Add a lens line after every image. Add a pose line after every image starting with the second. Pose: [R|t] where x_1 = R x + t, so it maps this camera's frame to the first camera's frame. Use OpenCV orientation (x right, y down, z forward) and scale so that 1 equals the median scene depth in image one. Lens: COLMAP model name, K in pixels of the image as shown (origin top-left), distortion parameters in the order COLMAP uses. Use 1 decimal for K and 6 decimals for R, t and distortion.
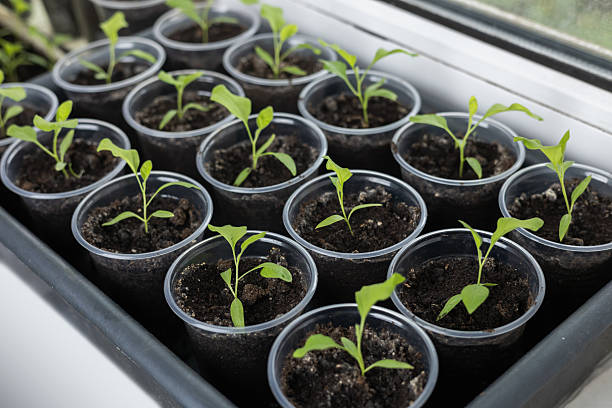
lens RADIAL K [[1041.7, 0, 306.0], [0, 1041.7, 204.0], [0, 0, 1]] dist [0.013184, 0.026165]
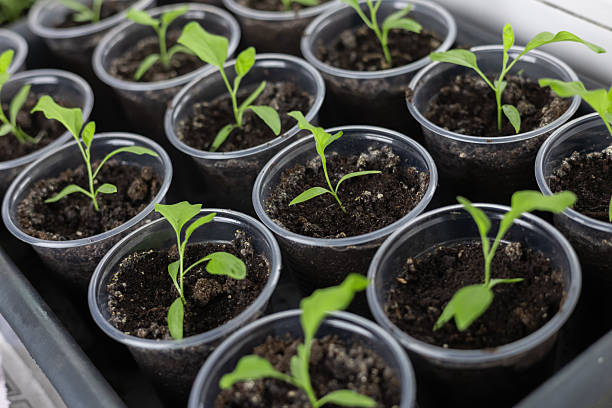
lens RADIAL K [[1041.7, 0, 306.0], [0, 1041.7, 204.0], [0, 0, 1]] dist [0.013184, 0.026165]
pose [[0.984294, -0.012474, -0.176099, 0.149421], [0.024218, 0.997611, 0.064699, -0.025890], [0.174871, -0.067948, 0.982244, 0.227134]]
